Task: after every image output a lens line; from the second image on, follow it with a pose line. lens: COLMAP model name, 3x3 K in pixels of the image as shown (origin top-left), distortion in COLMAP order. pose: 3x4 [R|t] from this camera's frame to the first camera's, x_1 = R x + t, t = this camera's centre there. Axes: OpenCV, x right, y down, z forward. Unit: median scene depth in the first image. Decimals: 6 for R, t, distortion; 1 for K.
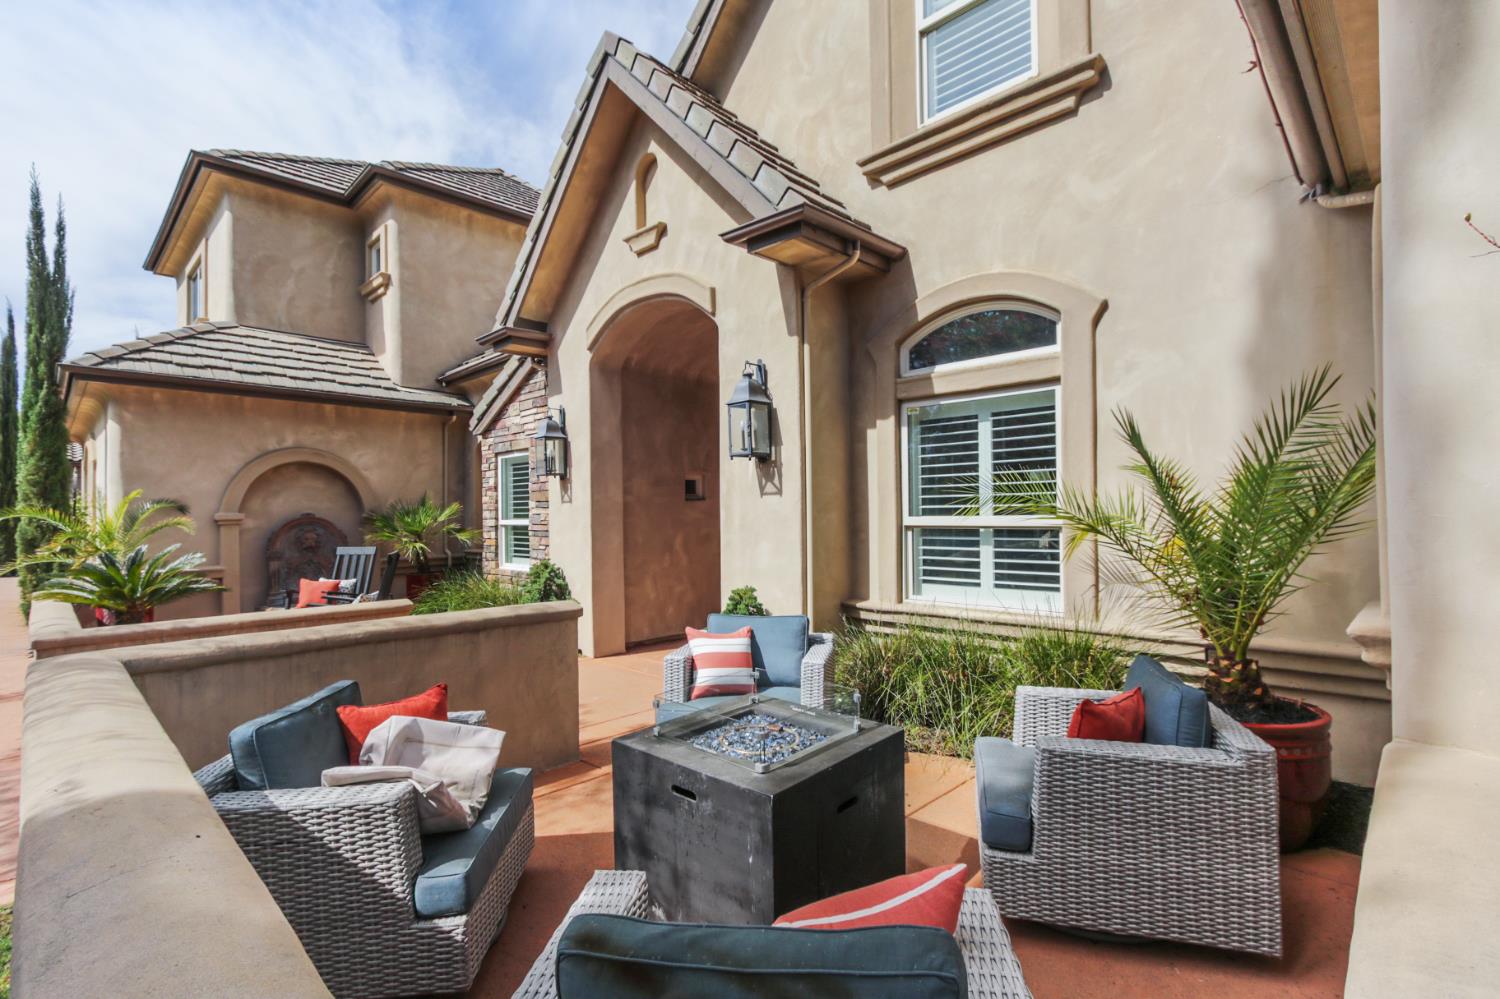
lens RADIAL K [[685.7, 0, 782.9], [0, 685.7, 511.9], [0, 0, 1]] dist [-0.001987, -0.000105]
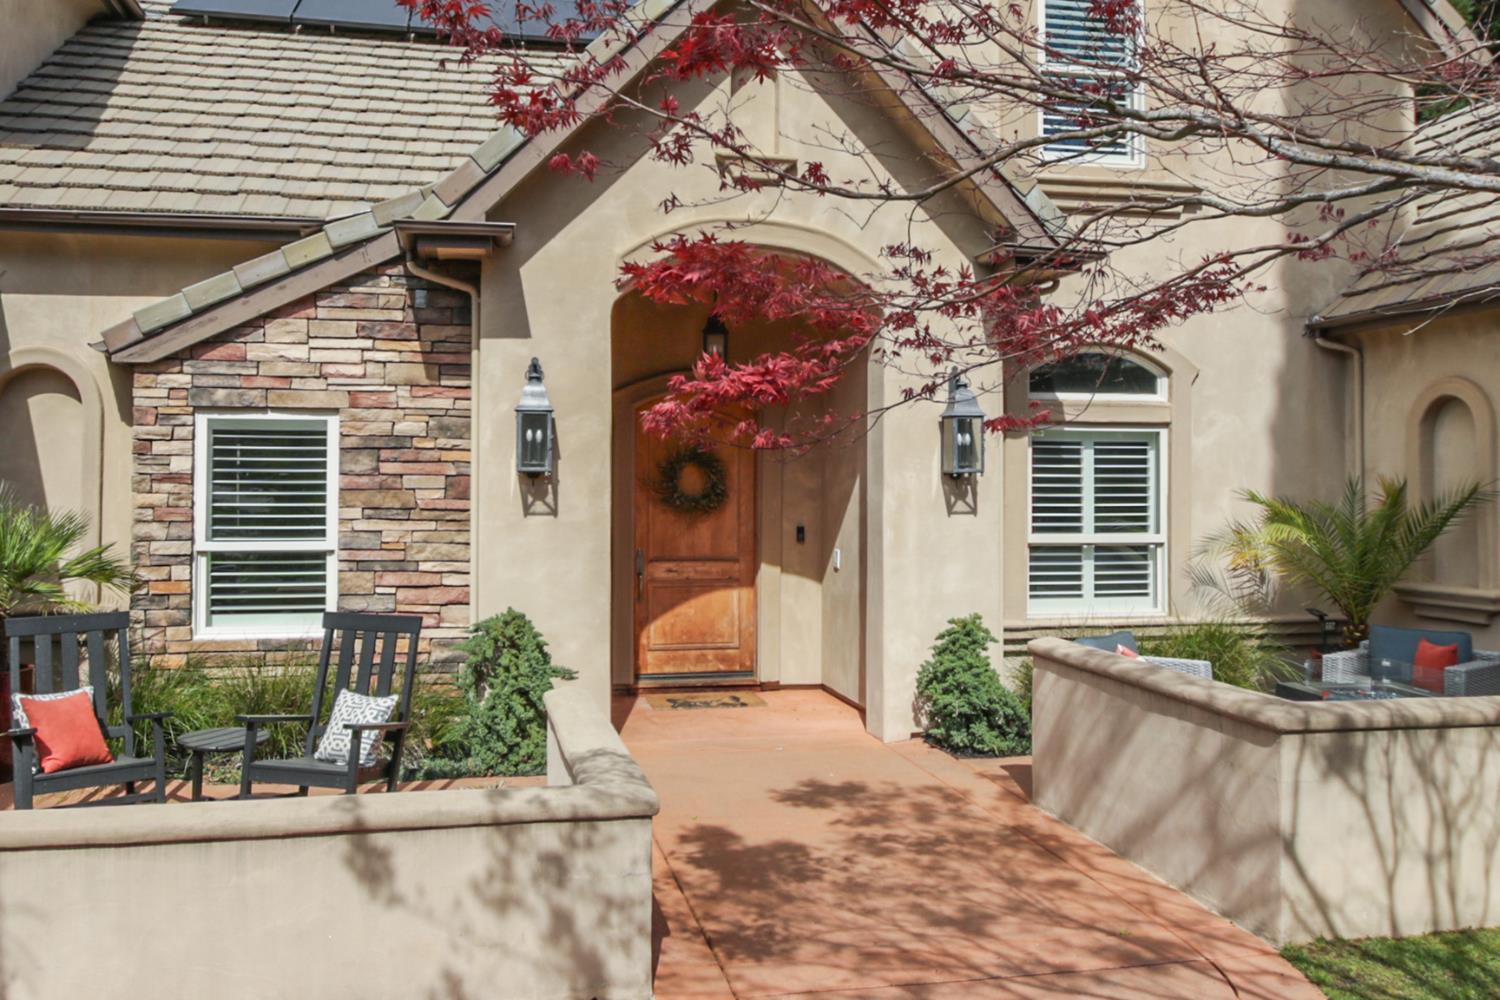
lens RADIAL K [[1229.9, 0, 708.0], [0, 1229.9, 444.0], [0, 0, 1]] dist [0.001461, 0.006374]
pose [[0.580323, 0.039426, 0.813432, -0.987844], [-0.013089, 0.999150, -0.039089, -0.030942], [-0.814281, 0.012037, 0.580345, 0.196902]]
